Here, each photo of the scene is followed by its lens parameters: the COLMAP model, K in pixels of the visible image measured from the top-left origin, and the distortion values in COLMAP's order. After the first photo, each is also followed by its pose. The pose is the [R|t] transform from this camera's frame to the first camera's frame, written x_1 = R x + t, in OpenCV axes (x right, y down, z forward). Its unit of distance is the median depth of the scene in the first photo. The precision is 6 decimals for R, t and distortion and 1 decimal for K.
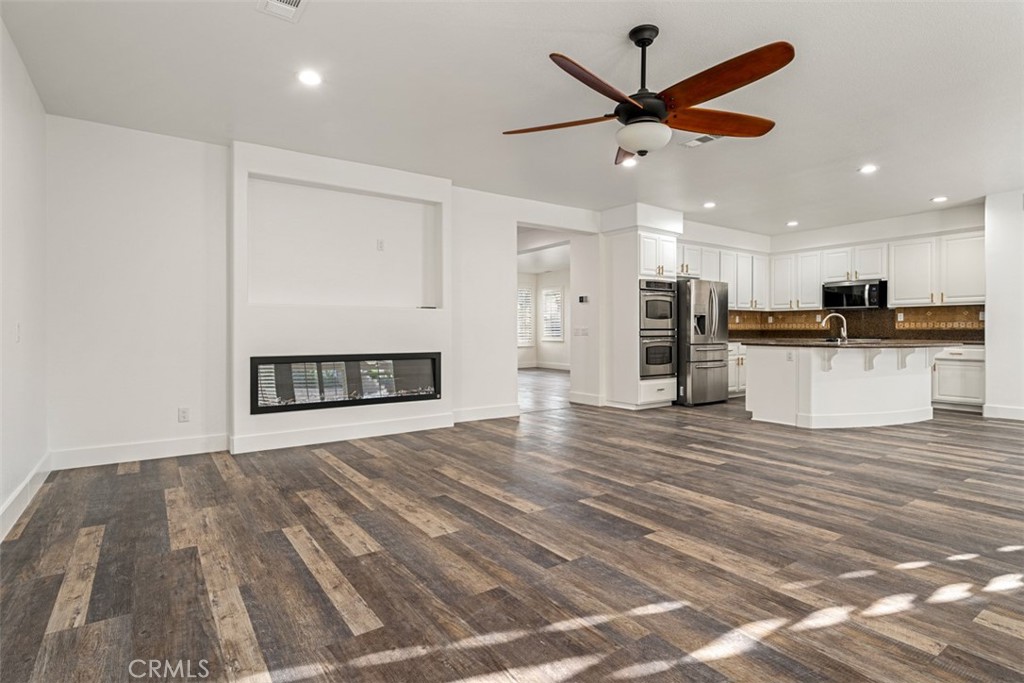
lens RADIAL K [[517.9, 0, 509.6], [0, 517.9, 334.3], [0, 0, 1]] dist [-0.000920, -0.000219]
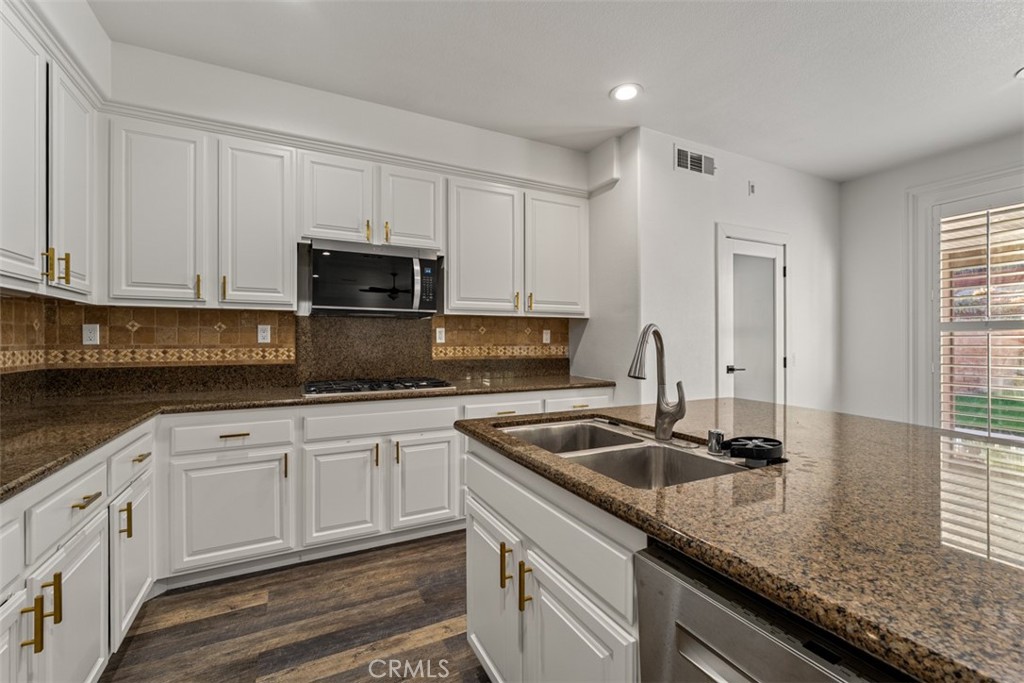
lens RADIAL K [[440.1, 0, 508.3], [0, 440.1, 337.8], [0, 0, 1]] dist [-0.000802, -0.000265]
pose [[0.138339, 0.004320, 0.990375, 0.351677], [0.006649, 0.999964, -0.005290, -0.028869], [-0.990363, 0.007317, 0.138306, 0.897946]]
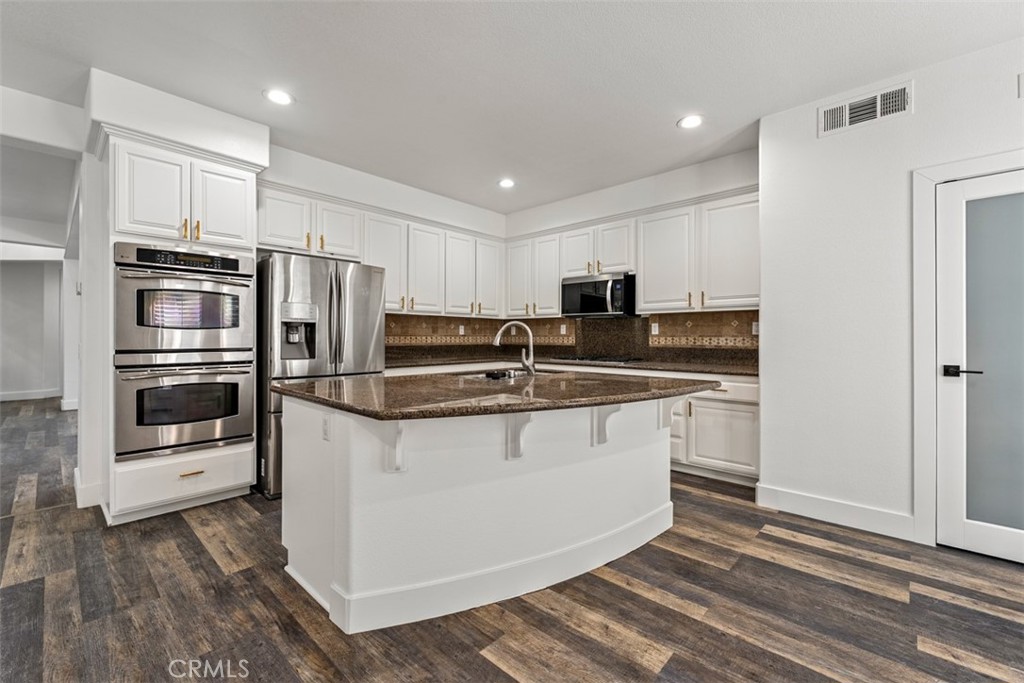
lens RADIAL K [[430.2, 0, 512.2], [0, 430.2, 336.3], [0, 0, 1]] dist [0.000042, -0.000064]
pose [[0.977159, 0.003911, 0.212472, 0.460174], [-0.002018, 0.999956, -0.009130, -0.018173], [-0.212499, 0.008493, 0.977124, 0.494895]]
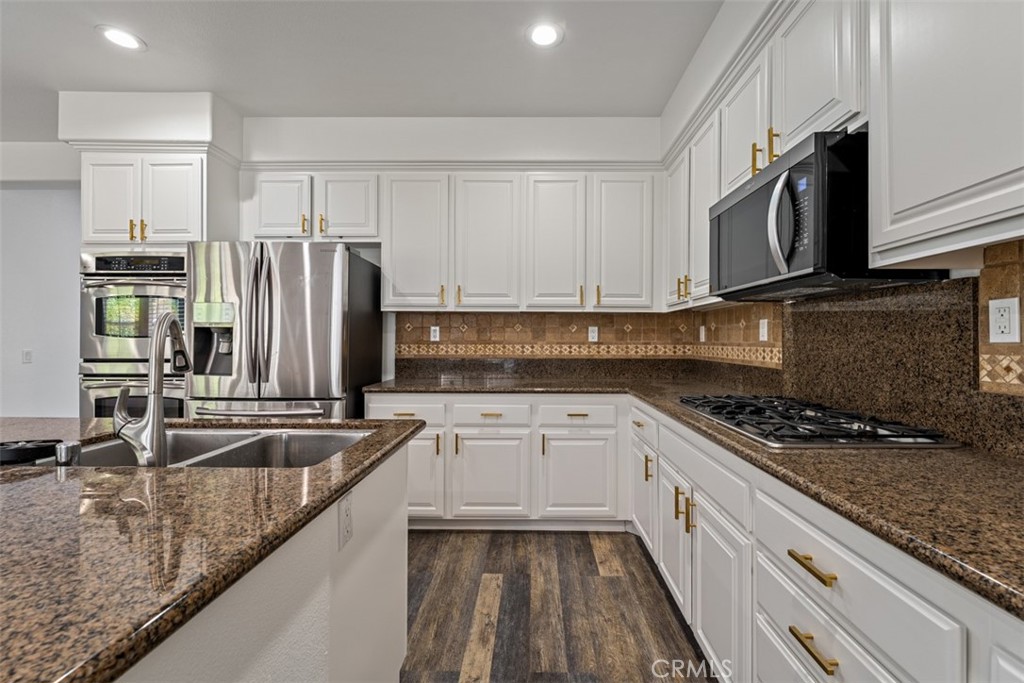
lens RADIAL K [[437.1, 0, 530.5], [0, 437.1, 338.6], [0, 0, 1]] dist [0.000028, -0.000063]
pose [[0.815305, 0.000920, -0.579031, 0.729157], [-0.008140, 0.999918, -0.009872, -0.025383], [0.578974, 0.012762, 0.815246, 0.814206]]
